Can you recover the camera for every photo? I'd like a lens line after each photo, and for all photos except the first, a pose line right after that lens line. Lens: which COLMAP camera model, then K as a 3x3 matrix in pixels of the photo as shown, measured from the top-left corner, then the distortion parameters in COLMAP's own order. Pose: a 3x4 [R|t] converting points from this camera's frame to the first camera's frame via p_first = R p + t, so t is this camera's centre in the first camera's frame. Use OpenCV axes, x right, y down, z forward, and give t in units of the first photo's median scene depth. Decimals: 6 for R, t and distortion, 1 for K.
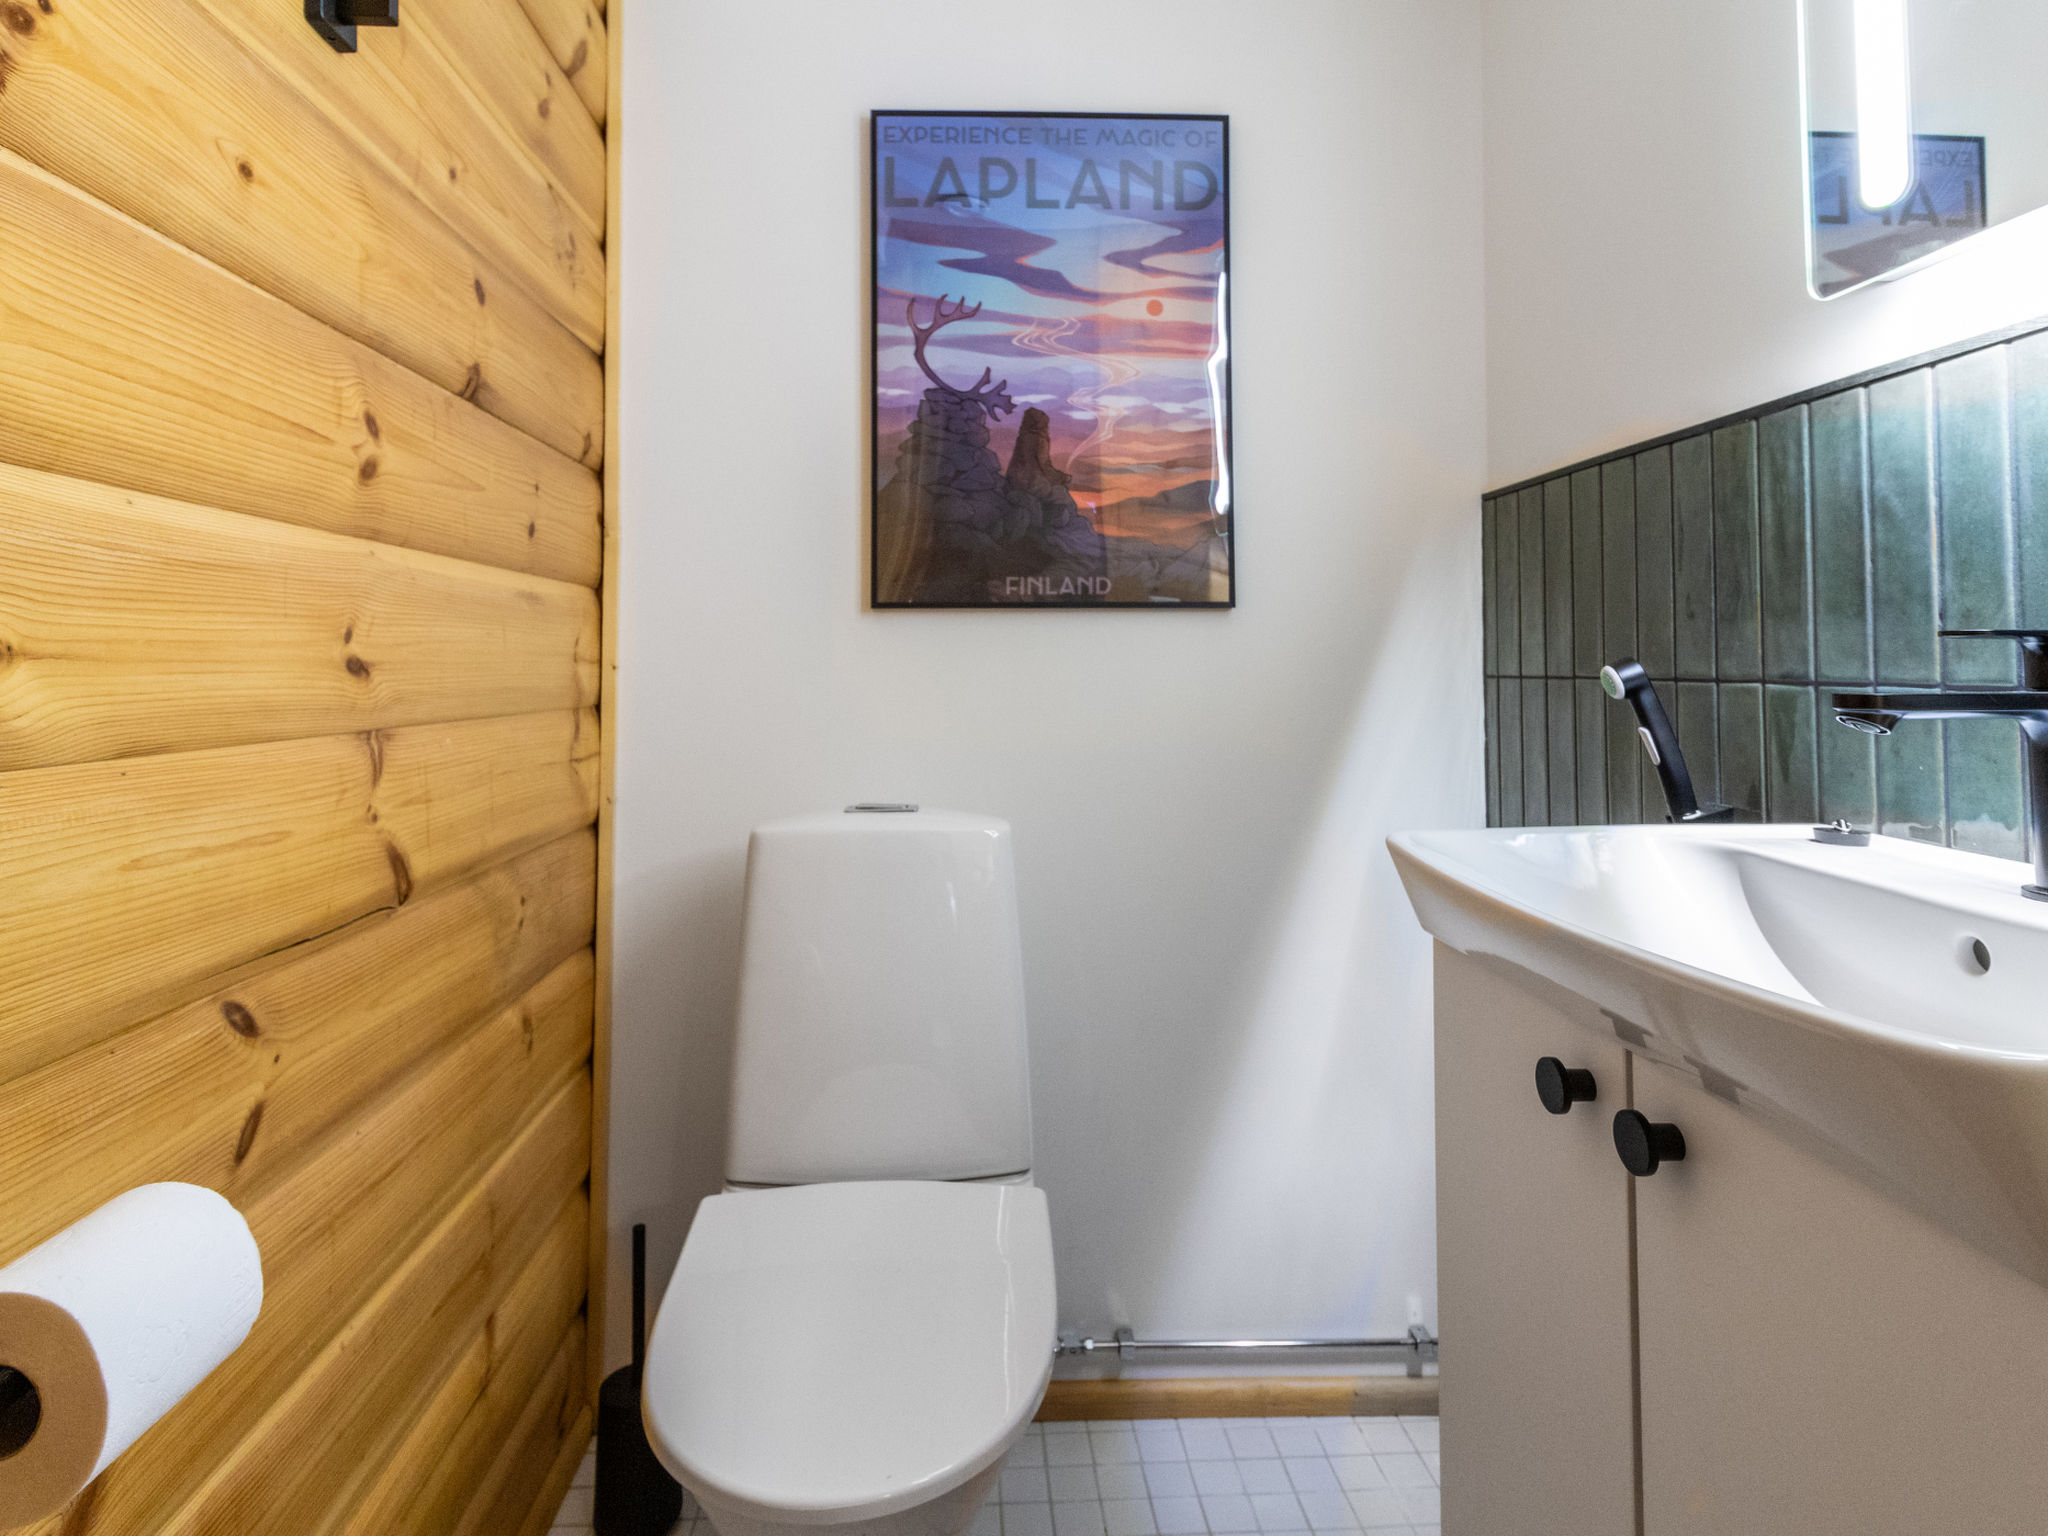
lens RADIAL K [[1589.3, 0, 1122.2], [0, 1589.3, 768.2], [0, 0, 1]] dist [0.012048, 0.002197]
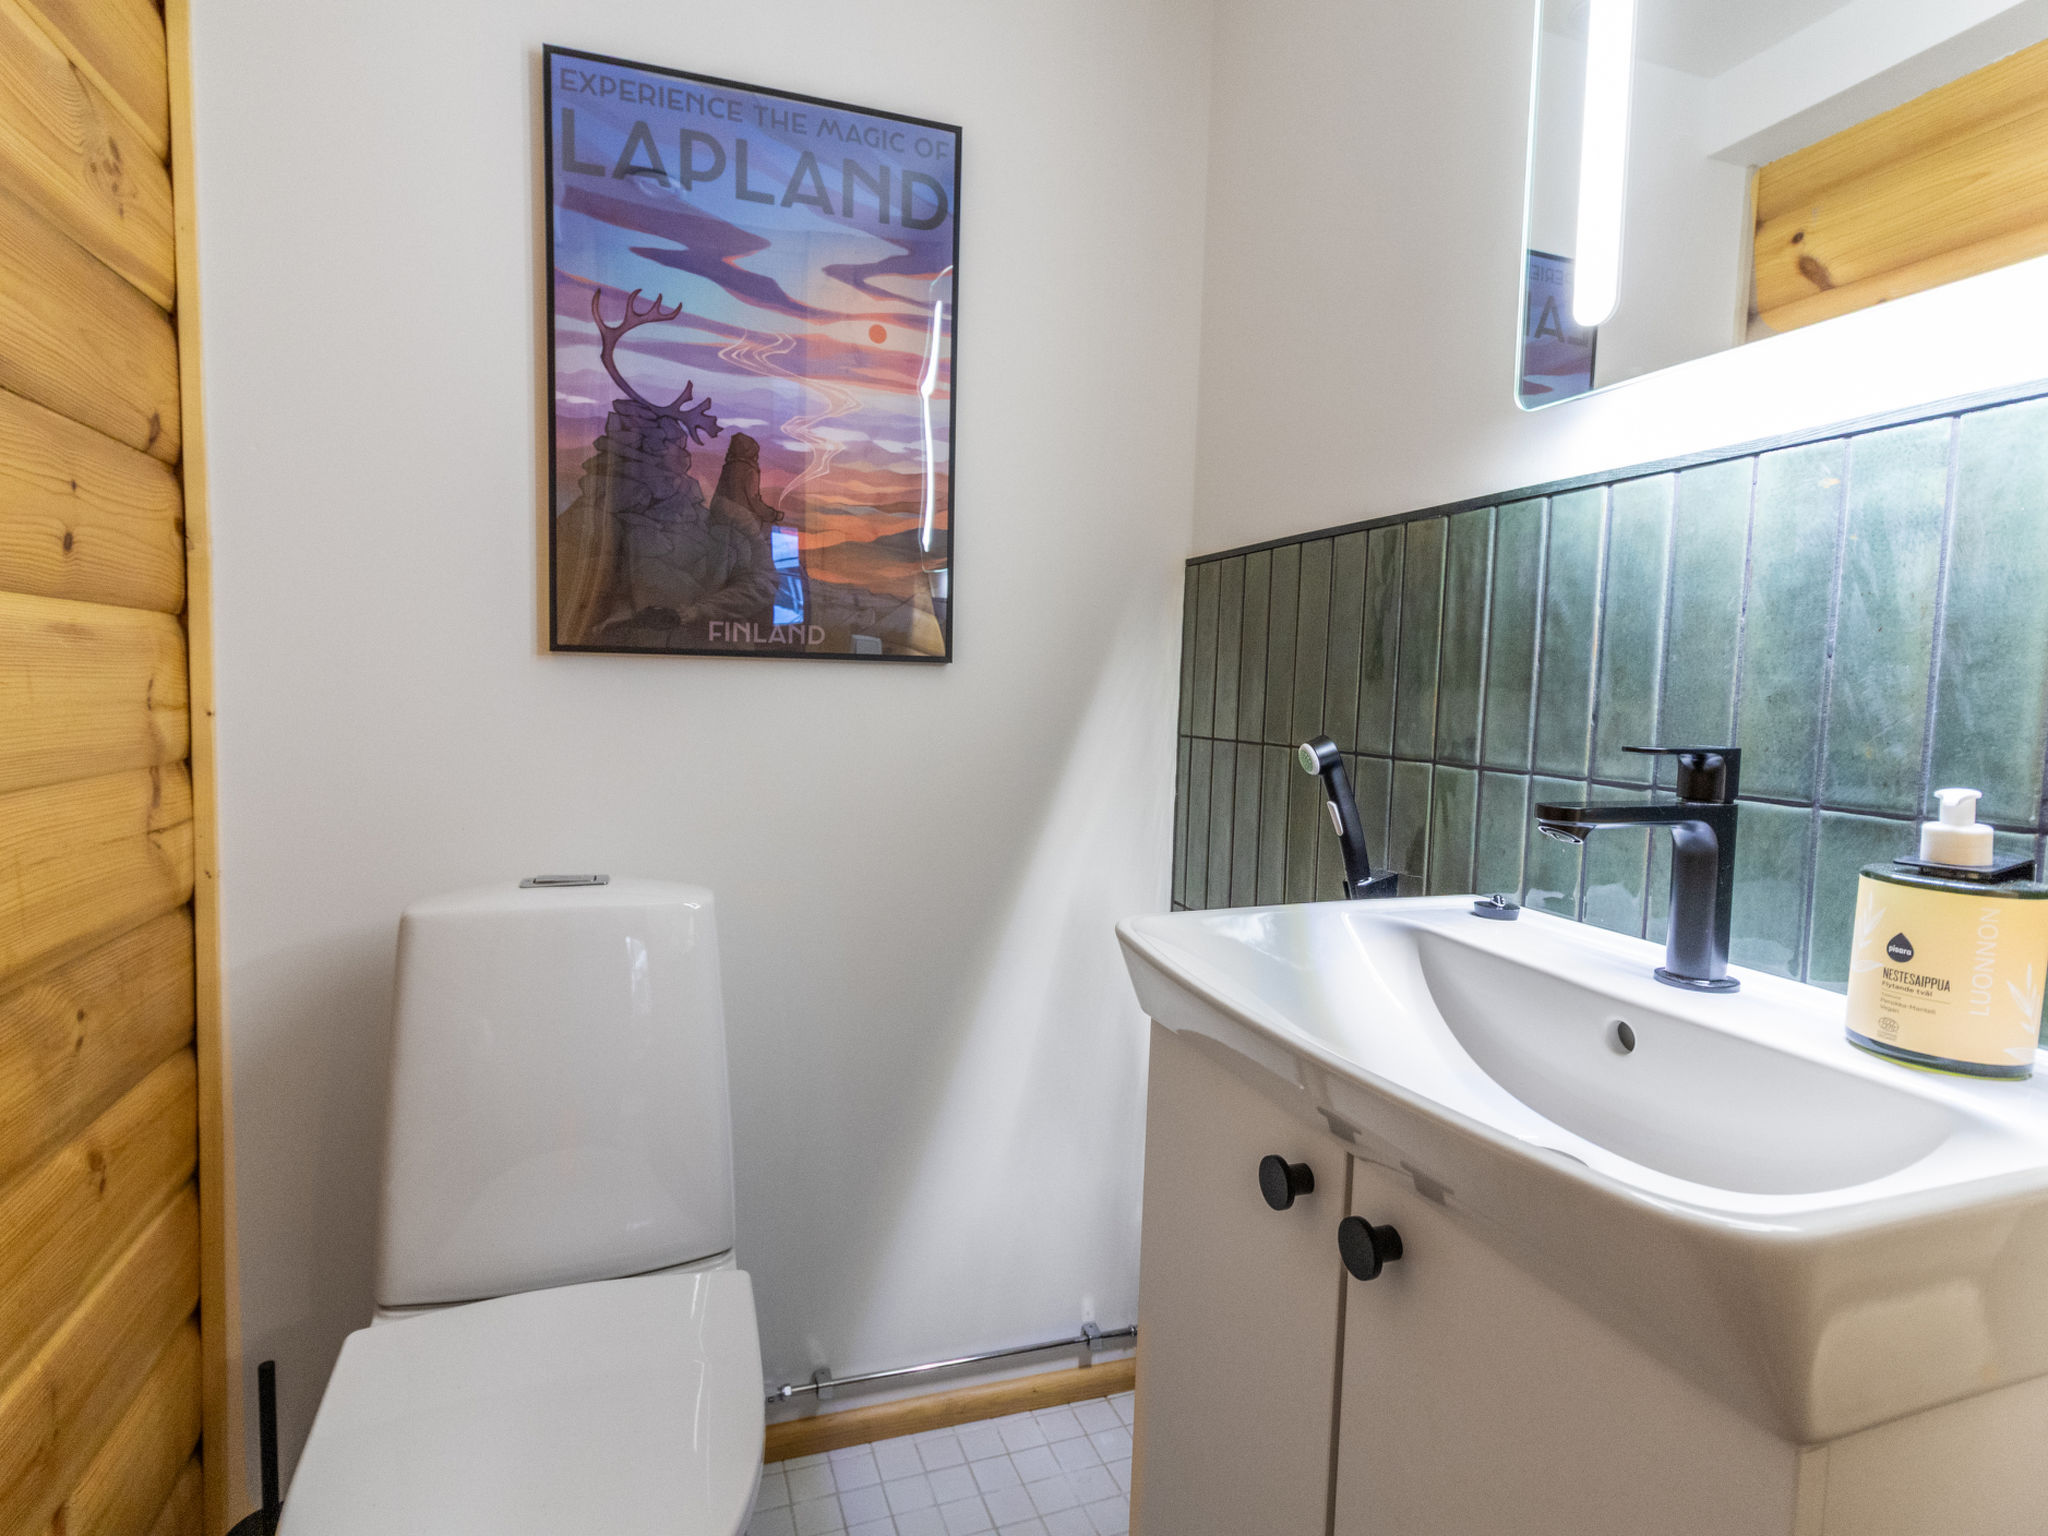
lens RADIAL K [[1068.6, 0, 1024.0], [0, 1068.6, 768.0], [0, 0, 1]] dist [0.006731, 0.000122]
pose [[0.962917, 0.012274, 0.269518, -0.065005], [-0.047308, 0.991169, 0.123881, -0.124698], [-0.265618, -0.132038, 0.954994, 0.362269]]
